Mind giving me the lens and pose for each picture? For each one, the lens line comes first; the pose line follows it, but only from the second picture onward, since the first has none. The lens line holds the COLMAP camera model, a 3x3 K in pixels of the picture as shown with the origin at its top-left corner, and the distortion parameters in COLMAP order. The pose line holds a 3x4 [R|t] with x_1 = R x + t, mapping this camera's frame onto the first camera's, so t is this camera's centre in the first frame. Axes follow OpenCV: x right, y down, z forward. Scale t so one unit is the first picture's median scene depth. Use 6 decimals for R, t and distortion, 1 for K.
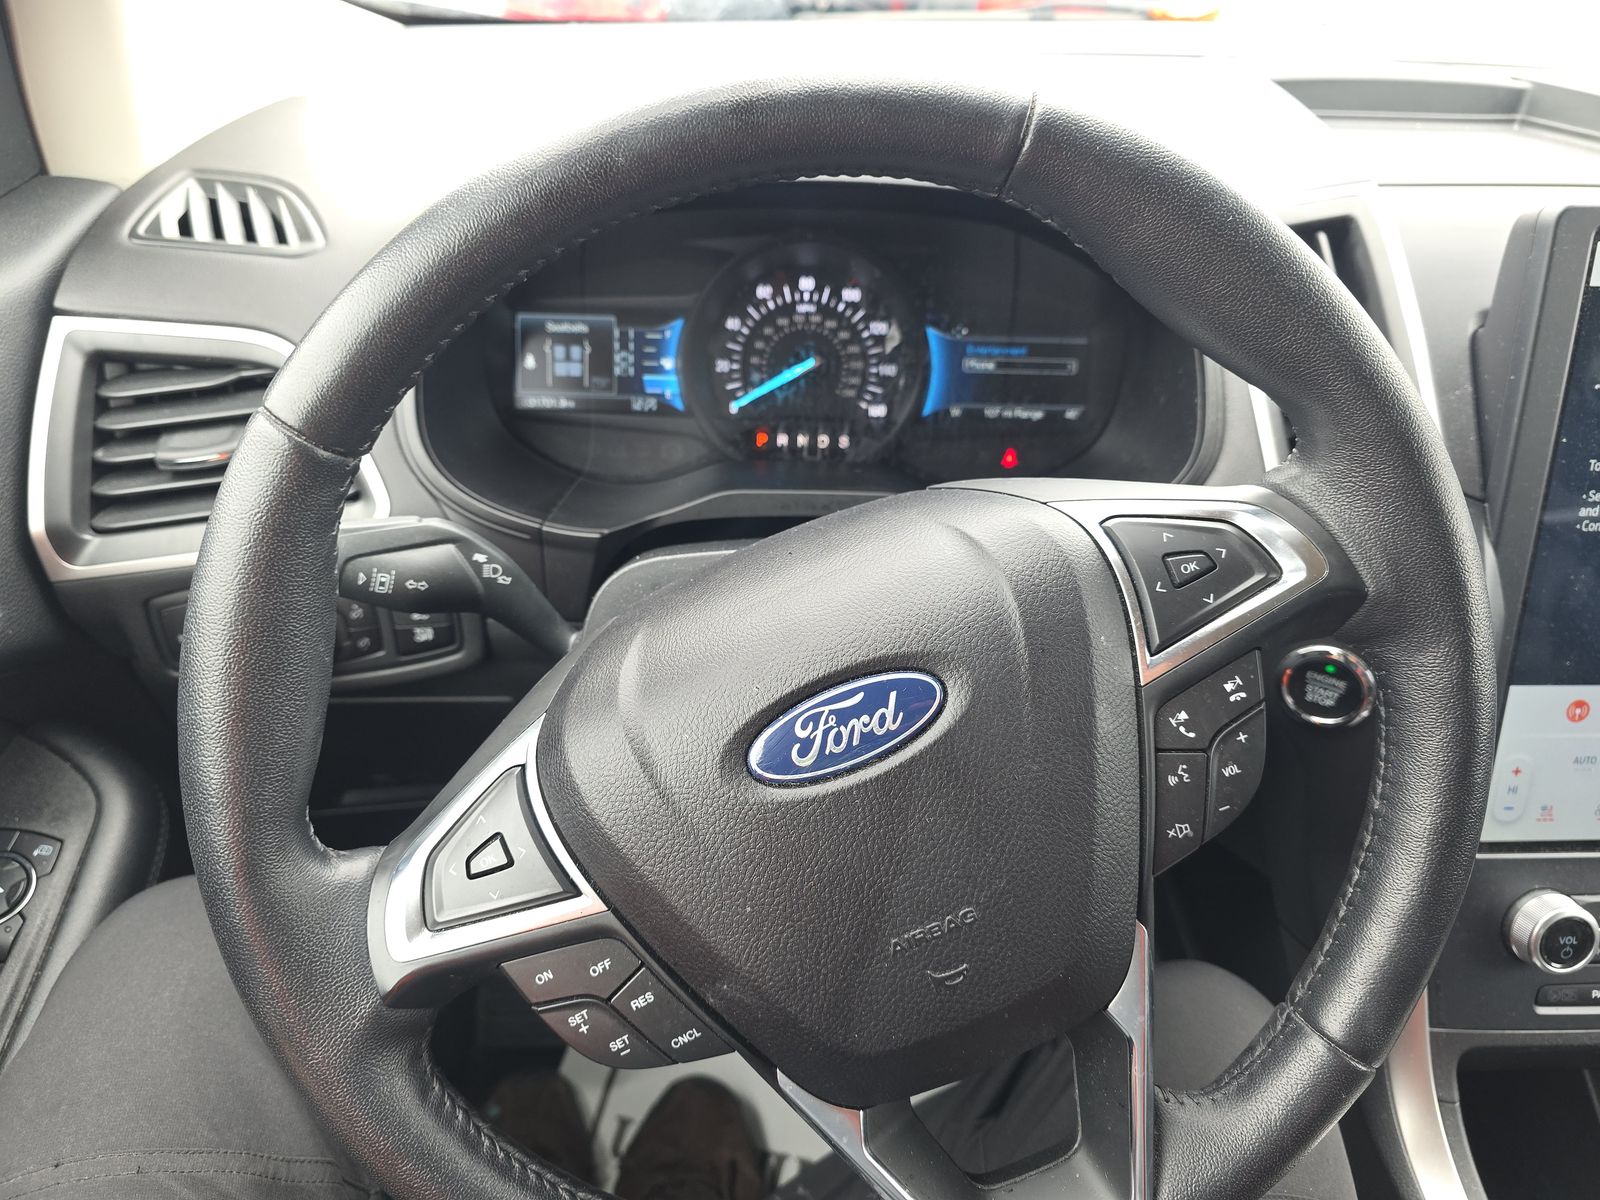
lens RADIAL K [[1096.3, 0, 795.3], [0, 1096.3, 632.4], [0, 0, 1]] dist [0.009049, -0.000512]
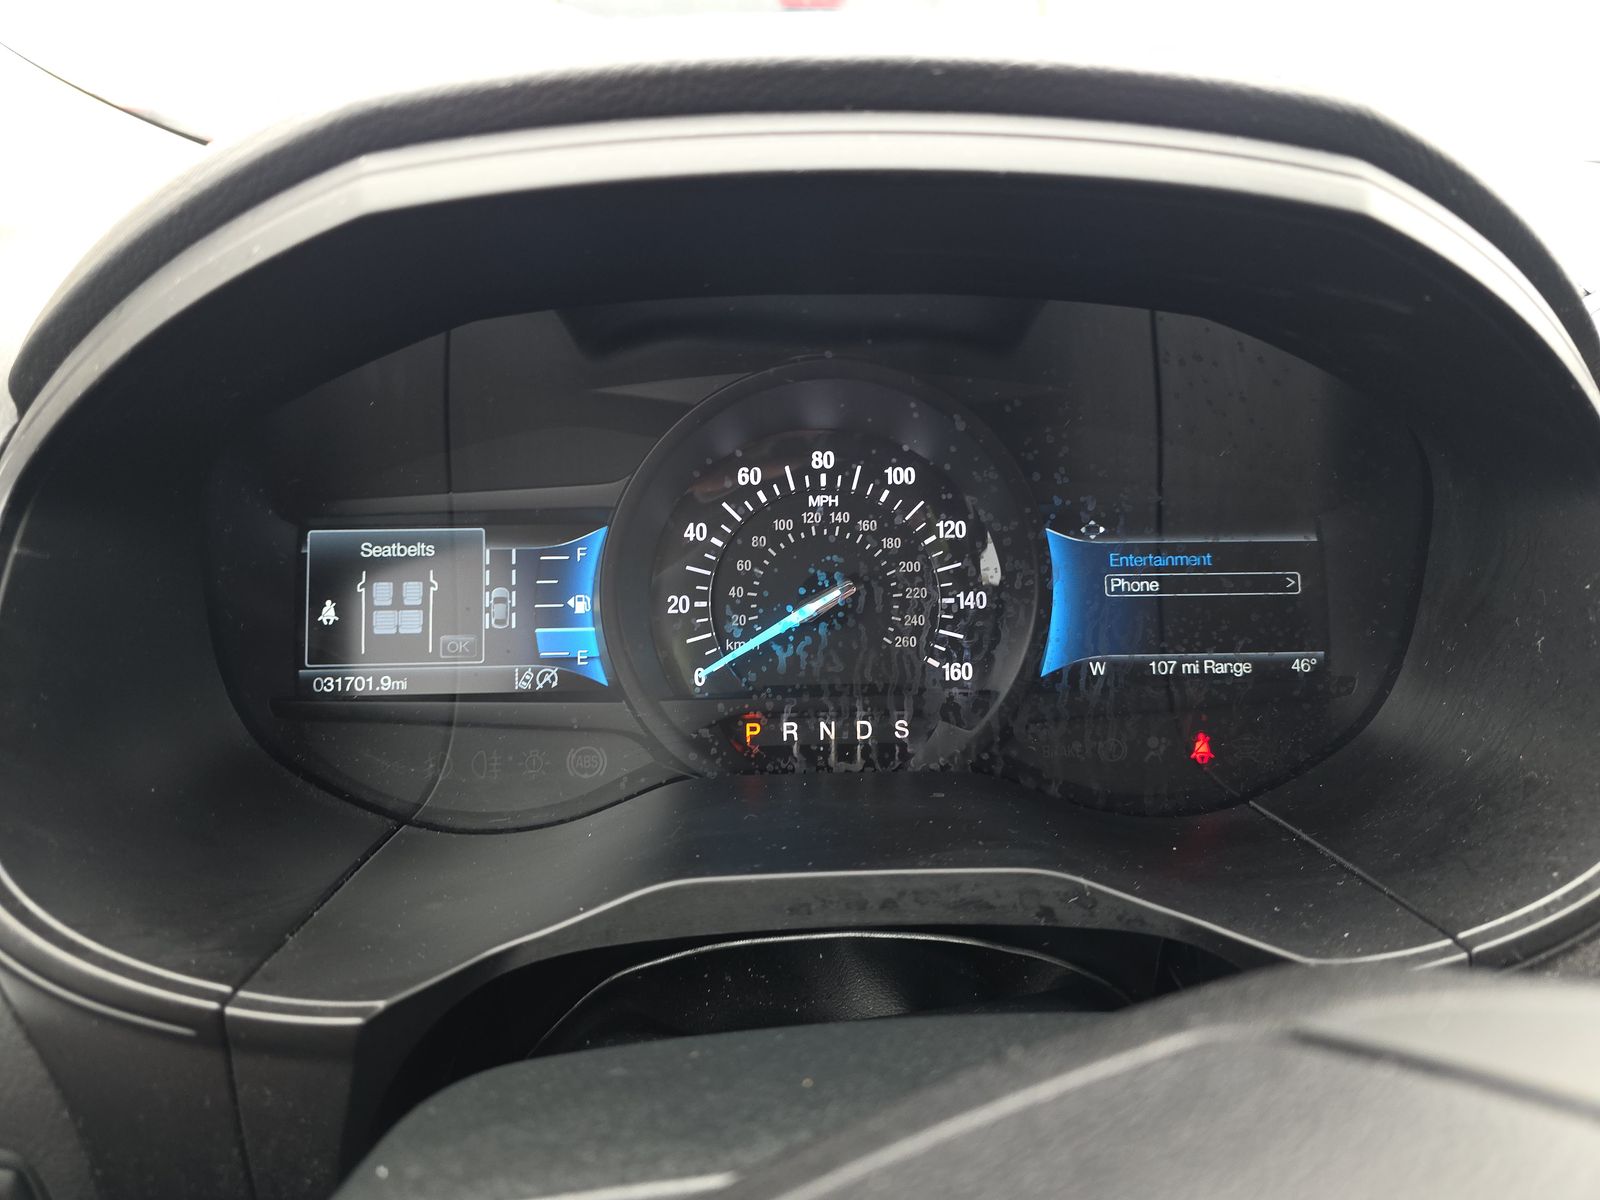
lens RADIAL K [[1095.2, 0, 800.0], [0, 1095.2, 600.0], [0, 0, 1]] dist [-0.119937, -0.000325]
pose [[0.999225, -0.039029, -0.005080, -0.001503], [0.036962, 0.974899, -0.219559, -0.120718], [0.013522, 0.219201, 0.975586, 0.457242]]
